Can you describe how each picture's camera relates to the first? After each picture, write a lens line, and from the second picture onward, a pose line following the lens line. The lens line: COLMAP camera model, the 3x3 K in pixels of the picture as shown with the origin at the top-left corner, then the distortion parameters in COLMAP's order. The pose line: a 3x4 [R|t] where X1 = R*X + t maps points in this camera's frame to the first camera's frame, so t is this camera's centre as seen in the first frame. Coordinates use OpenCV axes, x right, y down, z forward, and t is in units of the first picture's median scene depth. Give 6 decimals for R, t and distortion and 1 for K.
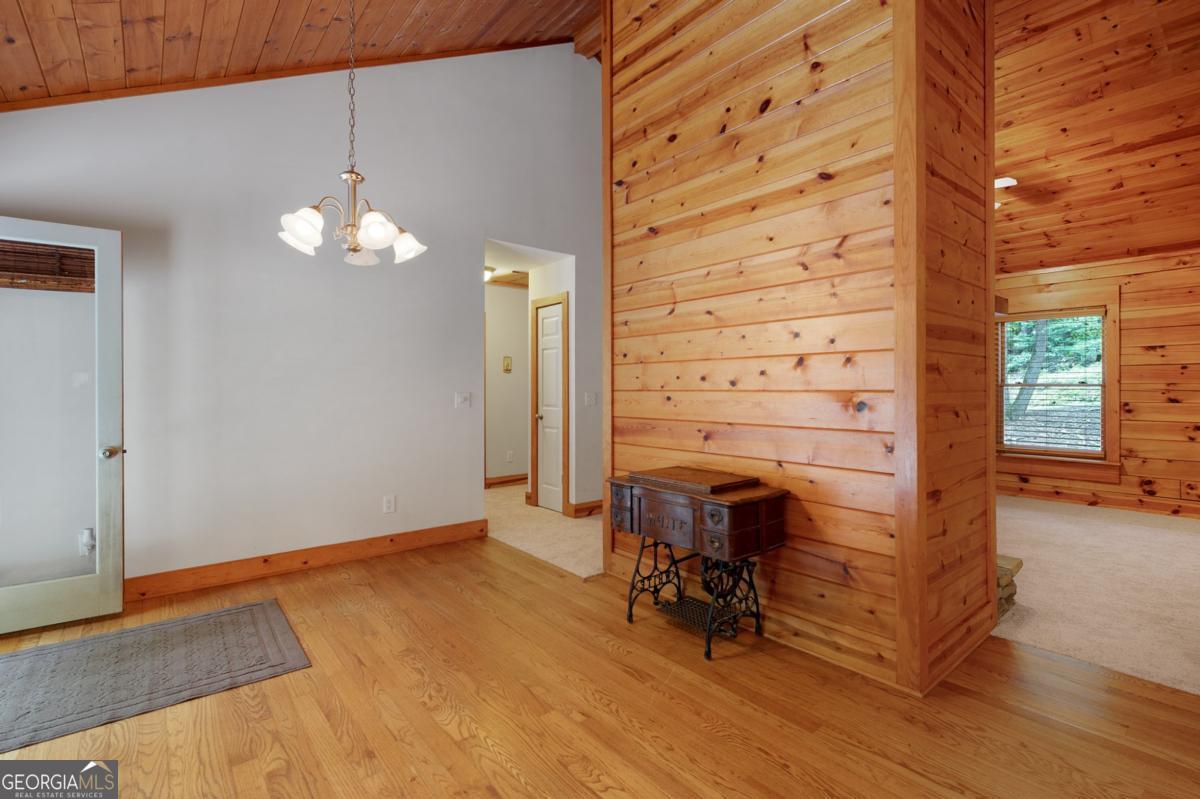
lens RADIAL K [[549.1, 0, 597.6], [0, 549.1, 388.1], [0, 0, 1]] dist [-0.000308, 0.000140]
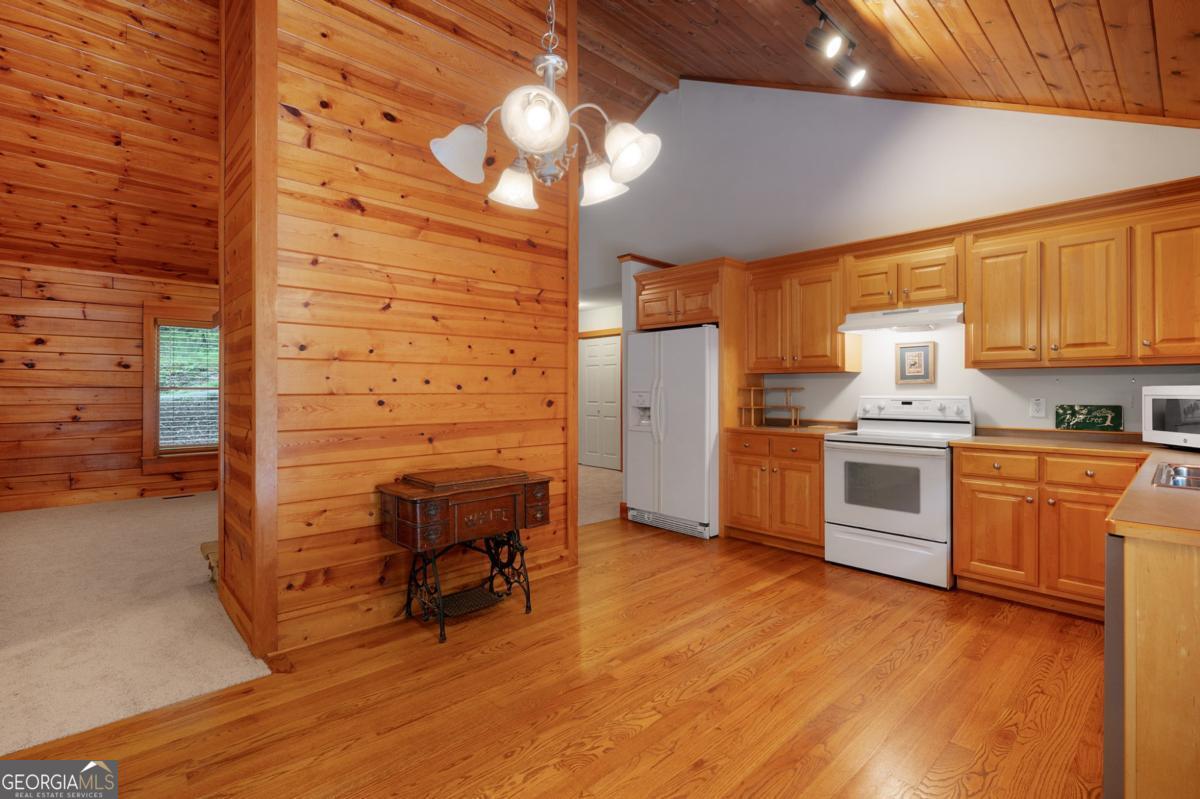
lens RADIAL K [[549.1, 0, 597.6], [0, 549.1, 388.1], [0, 0, 1]] dist [-0.000308, 0.000140]
pose [[-0.059439, 0.003274, 0.998227, -0.912825], [-0.003164, 0.999989, -0.003469, -0.003577], [-0.998227, -0.003364, -0.059428, 0.814643]]
